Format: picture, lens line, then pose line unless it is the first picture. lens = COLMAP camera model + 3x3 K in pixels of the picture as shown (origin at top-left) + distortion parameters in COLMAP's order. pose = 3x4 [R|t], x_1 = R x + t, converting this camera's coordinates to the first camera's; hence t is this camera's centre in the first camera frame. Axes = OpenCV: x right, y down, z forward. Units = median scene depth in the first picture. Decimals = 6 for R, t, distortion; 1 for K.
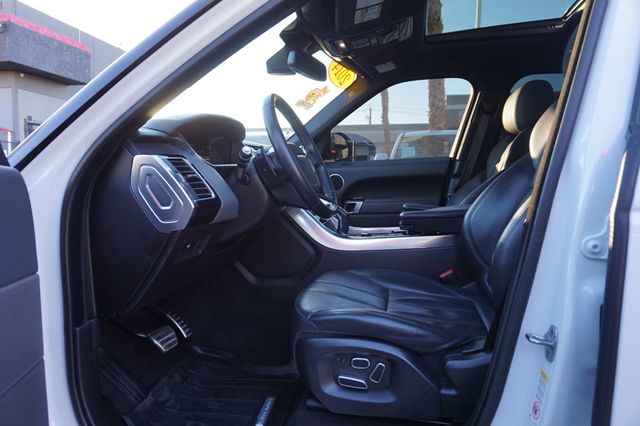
lens RADIAL K [[445.2, 0, 318.3], [0, 445.2, 211.1], [0, 0, 1]] dist [-0.032622, 0.030202]
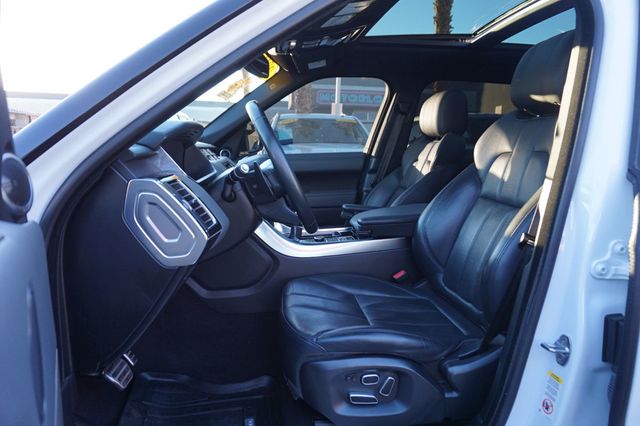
lens RADIAL K [[445.2, 0, 321.9], [0, 445.2, 215.0], [0, 0, 1]] dist [-0.032622, 0.030202]
pose [[0.945192, -0.030667, 0.325071, -0.255041], [0.009791, 0.997794, 0.065665, -0.081654], [-0.326367, -0.058883, 0.943407, 0.067622]]
